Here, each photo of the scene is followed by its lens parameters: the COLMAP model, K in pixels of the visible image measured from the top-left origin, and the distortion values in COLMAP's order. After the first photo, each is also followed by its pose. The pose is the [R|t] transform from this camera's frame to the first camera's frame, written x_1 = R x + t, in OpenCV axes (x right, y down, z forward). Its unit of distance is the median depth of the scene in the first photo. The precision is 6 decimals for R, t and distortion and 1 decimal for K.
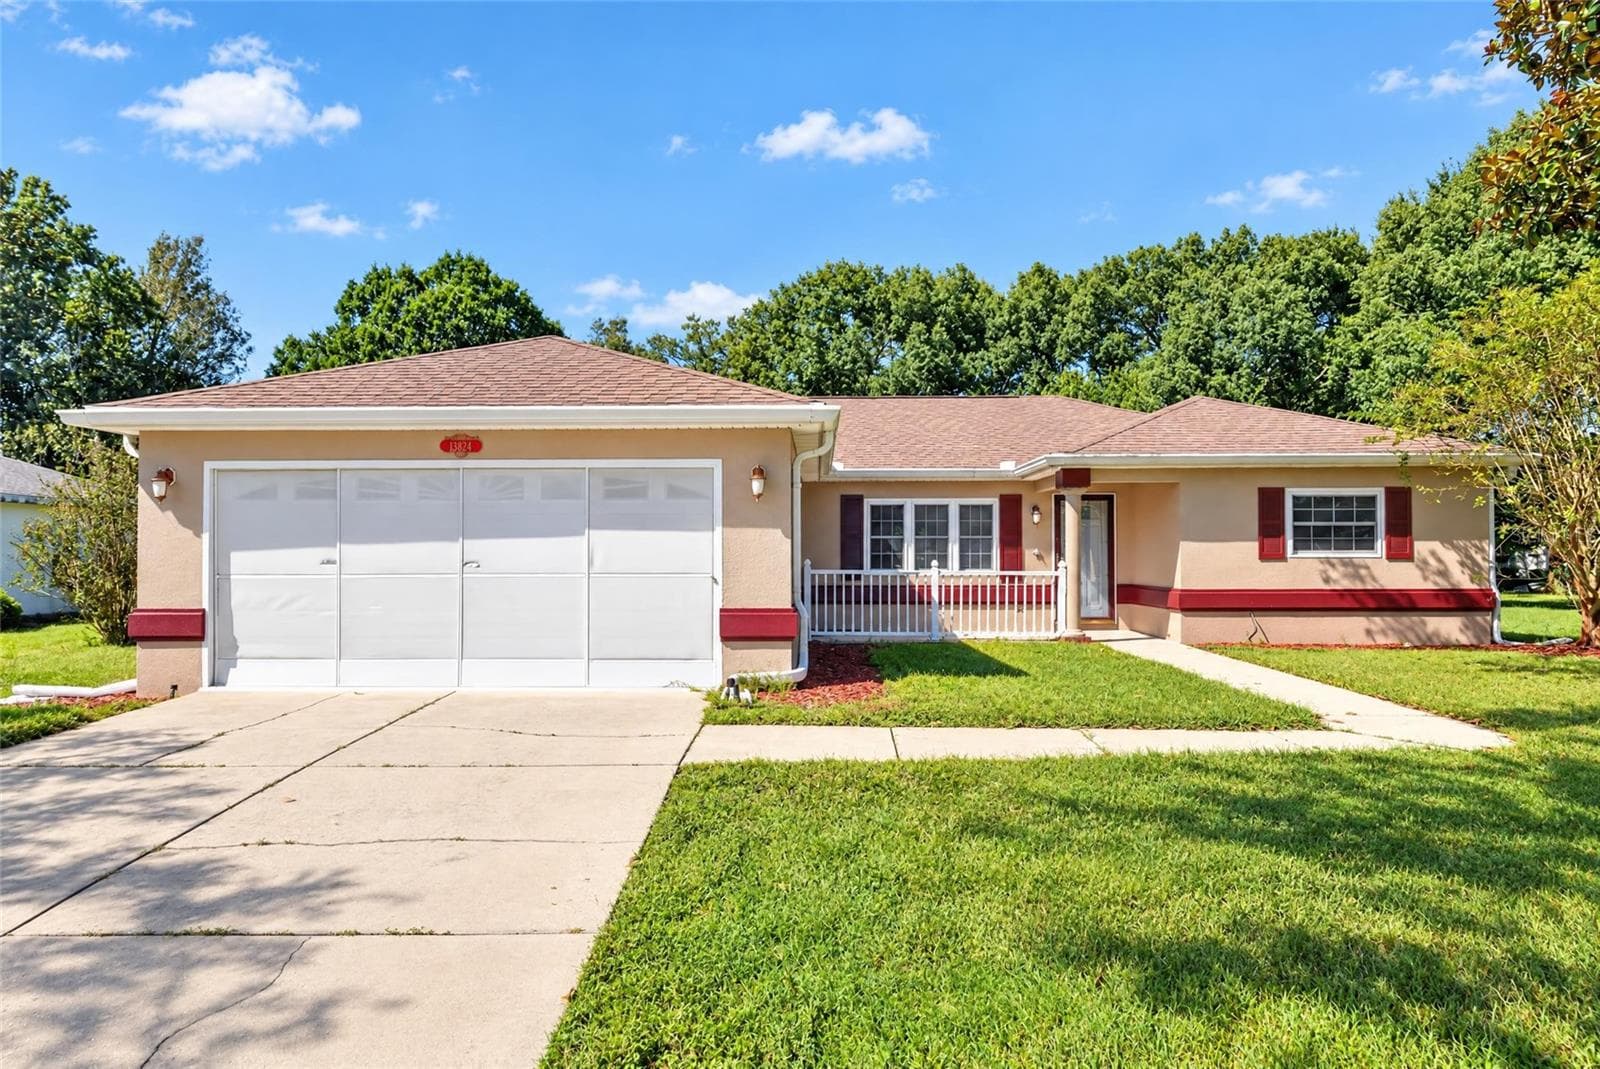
lens RADIAL K [[869.7, 0, 800.0], [0, 869.7, 534.5], [0, 0, 1]] dist [-0.028443, -0.000441]
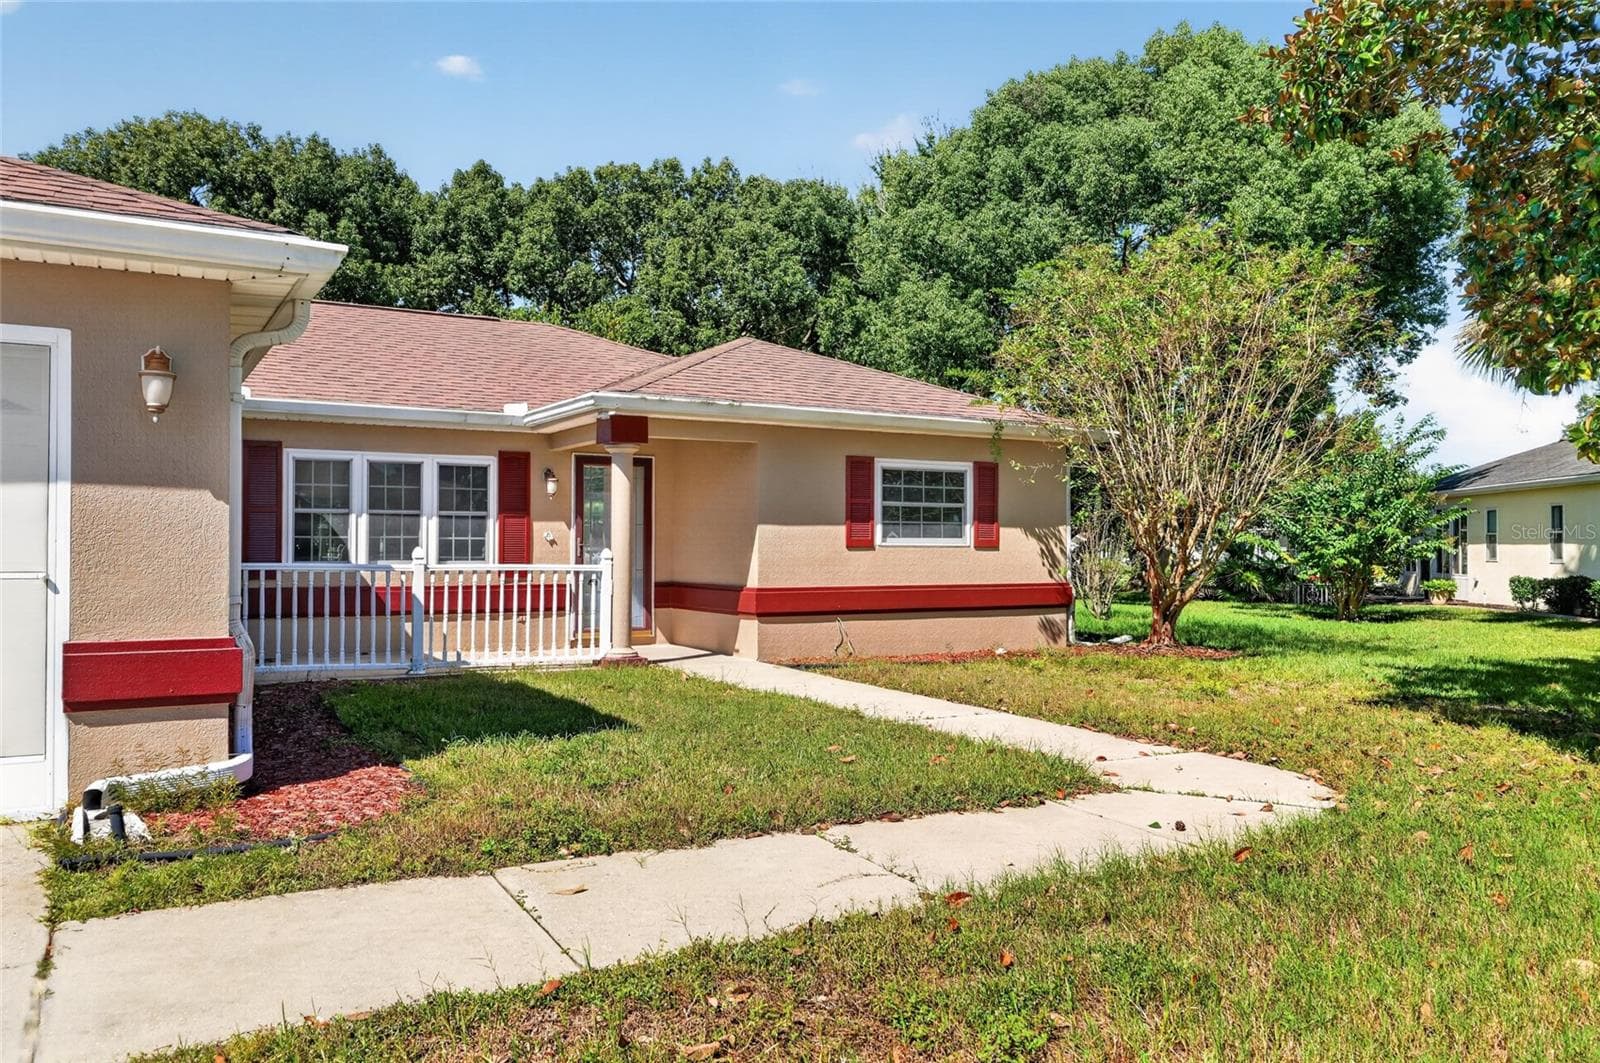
lens RADIAL K [[1103.9, 0, 768.3], [0, 1103.9, 533.4], [0, 0, 1]] dist [-0.033875, 0.001566]
pose [[0.853178, 0.010793, 0.521508, -0.038955], [-0.018027, 0.999799, 0.008799, 0.006764], [-0.521308, -0.016908, 0.853201, 0.154492]]
